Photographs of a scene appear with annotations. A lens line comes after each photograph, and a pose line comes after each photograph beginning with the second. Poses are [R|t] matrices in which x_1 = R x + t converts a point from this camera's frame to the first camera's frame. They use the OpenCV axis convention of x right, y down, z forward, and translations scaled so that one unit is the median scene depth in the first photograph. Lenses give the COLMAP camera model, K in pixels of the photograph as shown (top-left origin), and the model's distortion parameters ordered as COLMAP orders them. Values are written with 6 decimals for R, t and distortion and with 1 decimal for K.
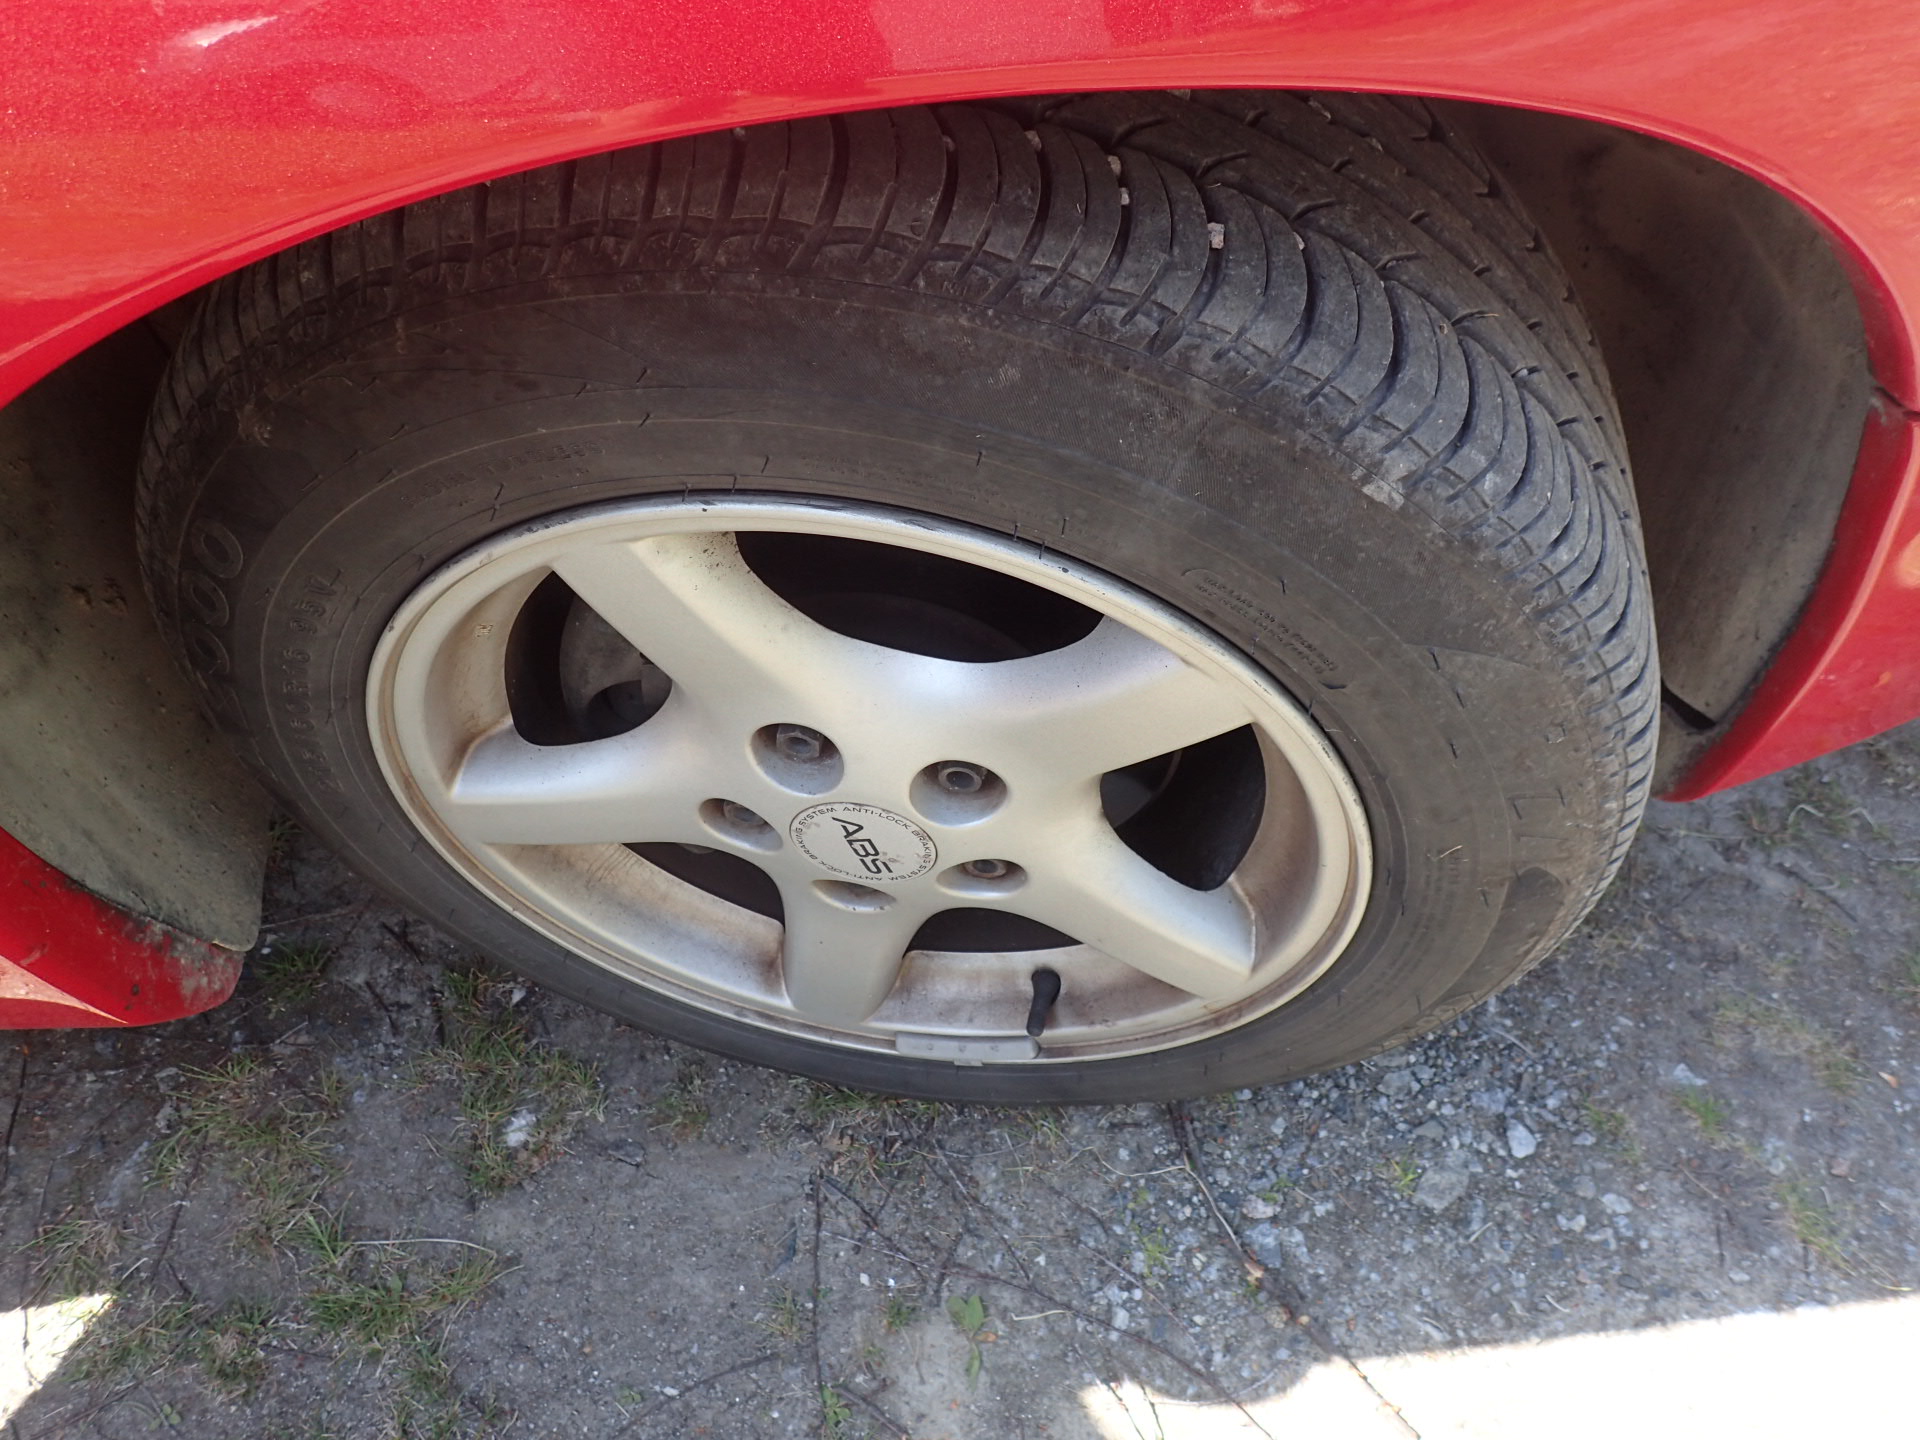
lens RADIAL K [[1425.6, 0, 960.0], [0, 1425.6, 720.0], [0, 0, 1]] dist [-0.000346, 0.005357]
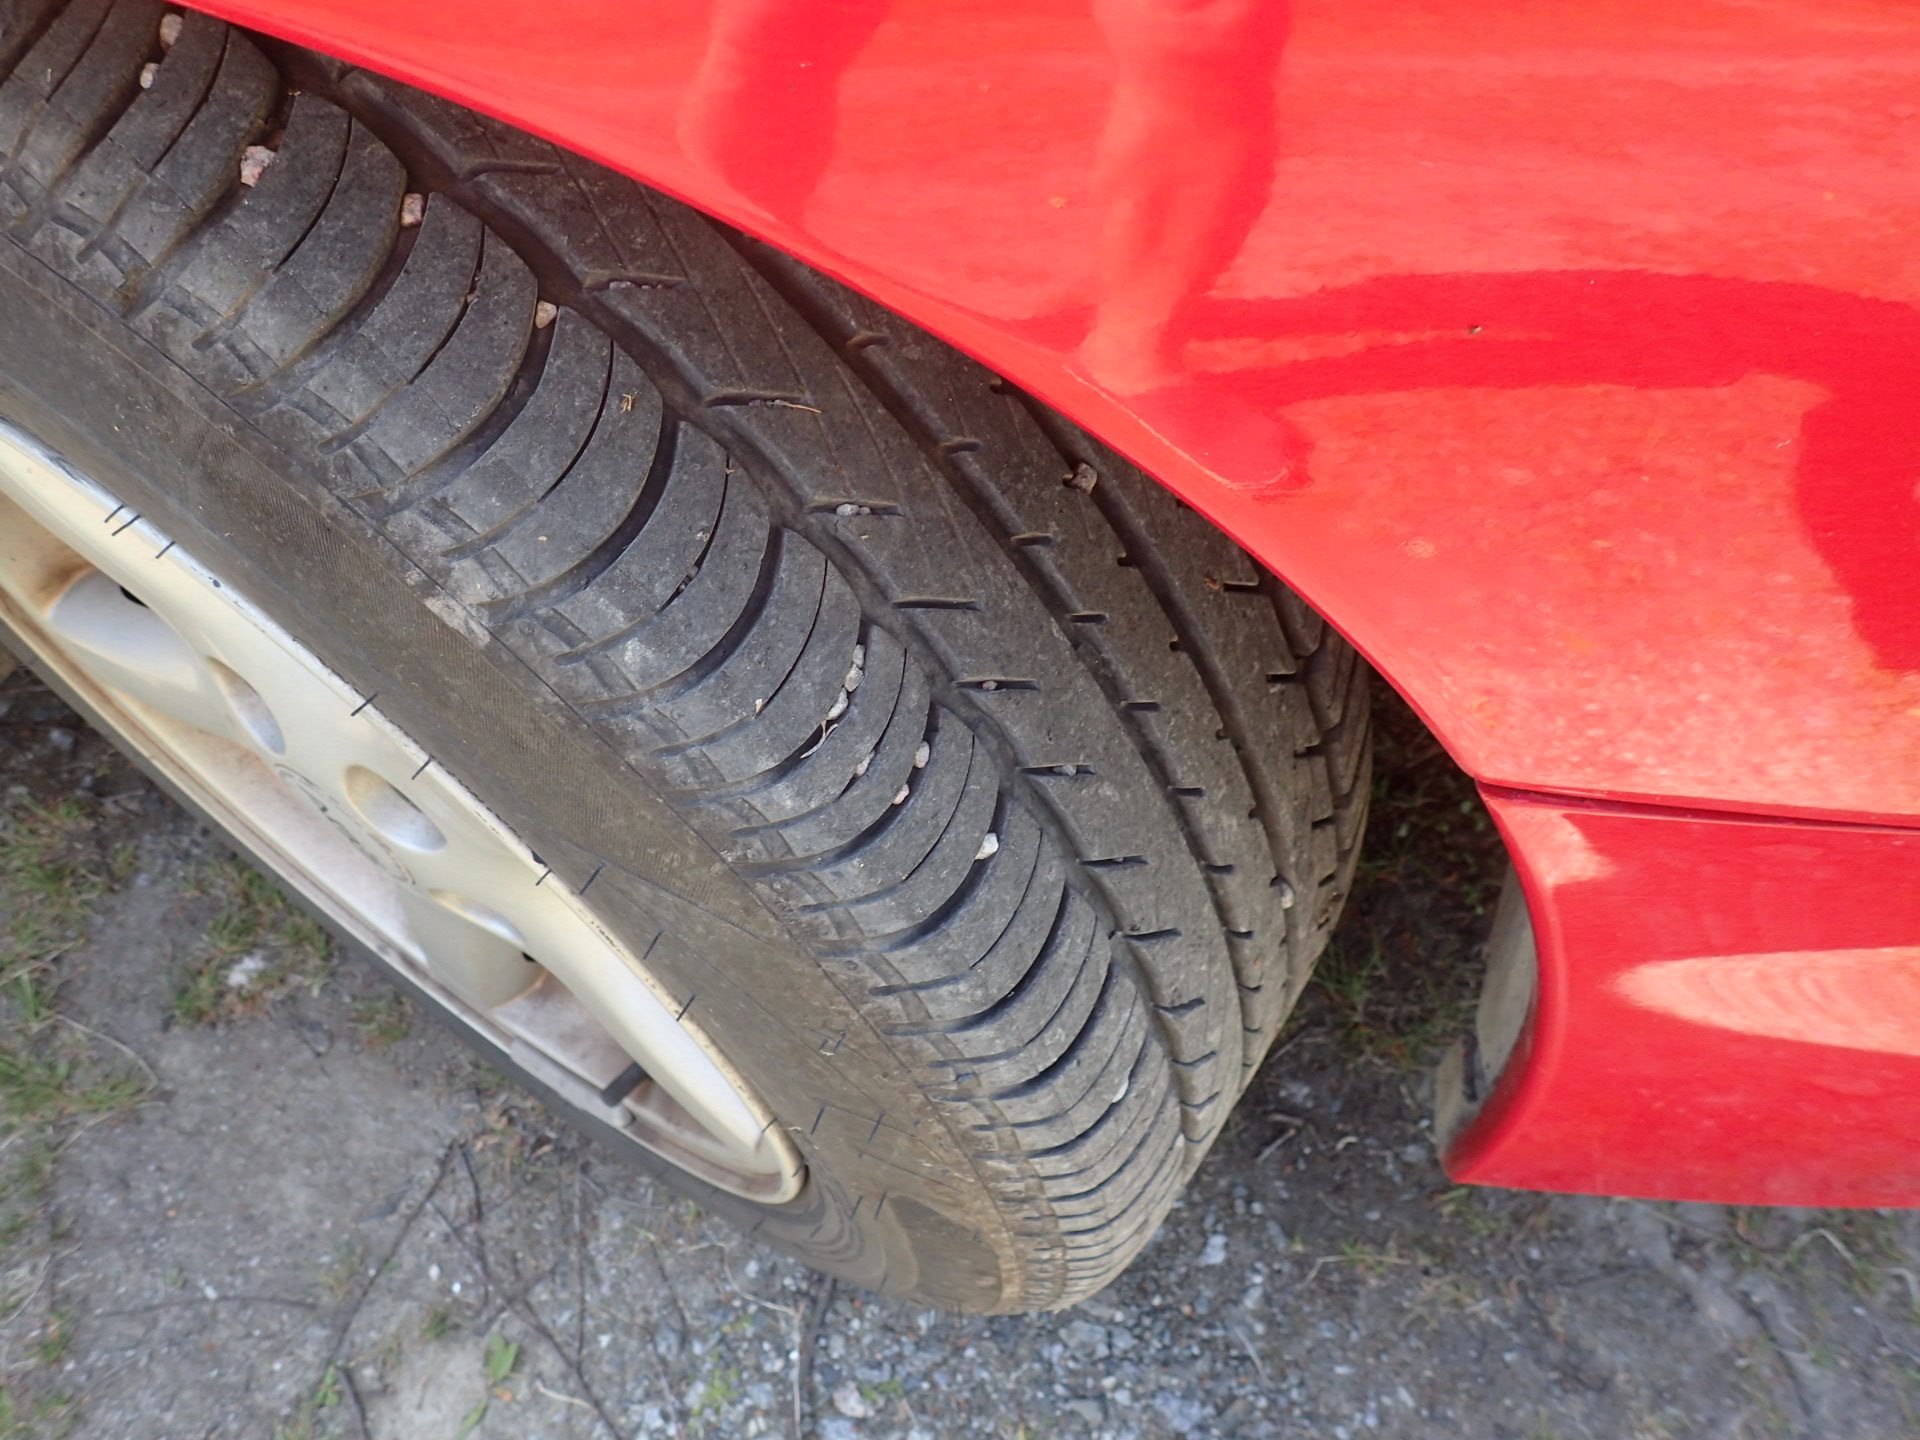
lens RADIAL K [[1425.6, 0, 960.0], [0, 1425.6, 720.0], [0, 0, 1]] dist [-0.000346, 0.005357]
pose [[0.903631, 0.332565, -0.269909, 0.353549], [-0.319156, 0.943079, 0.093496, -0.126409], [0.285639, 0.001658, 0.958336, 0.220568]]
